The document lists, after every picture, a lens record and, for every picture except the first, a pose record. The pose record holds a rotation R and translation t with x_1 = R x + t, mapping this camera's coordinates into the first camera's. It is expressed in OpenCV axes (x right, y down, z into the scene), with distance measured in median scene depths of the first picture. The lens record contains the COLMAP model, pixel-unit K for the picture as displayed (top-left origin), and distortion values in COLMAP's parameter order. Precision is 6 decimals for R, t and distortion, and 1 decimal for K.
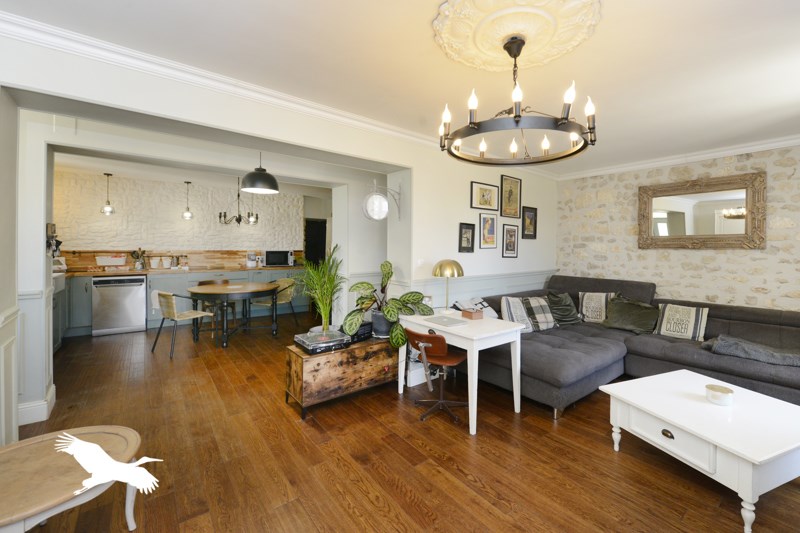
lens RADIAL K [[335.6, 0, 409.3], [0, 335.6, 248.2], [0, 0, 1]] dist [-0.000014, 0.000045]
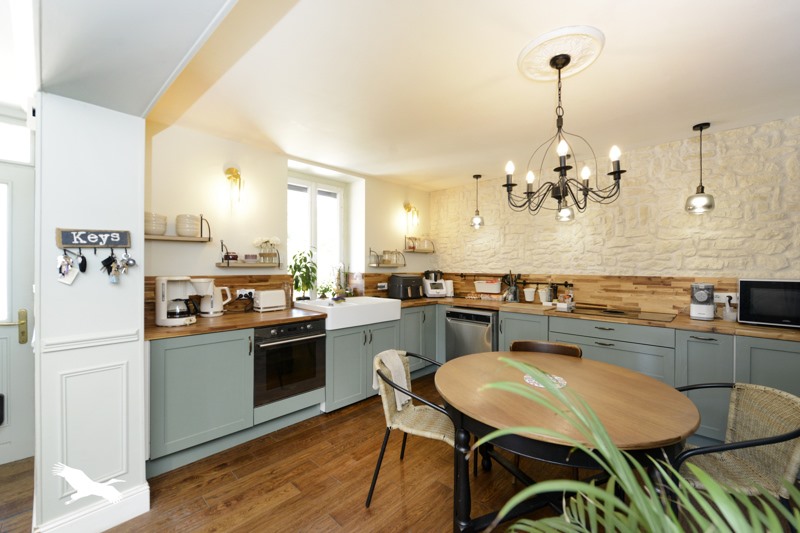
lens RADIAL K [[335.6, 0, 401.0], [0, 335.6, 268.5], [0, 0, 1]] dist [-0.000014, 0.000045]
pose [[0.163961, -0.002799, -0.986463, -0.140351], [-0.006667, 0.999970, -0.003945, -0.000606], [0.986444, 0.007224, 0.163937, 0.637662]]
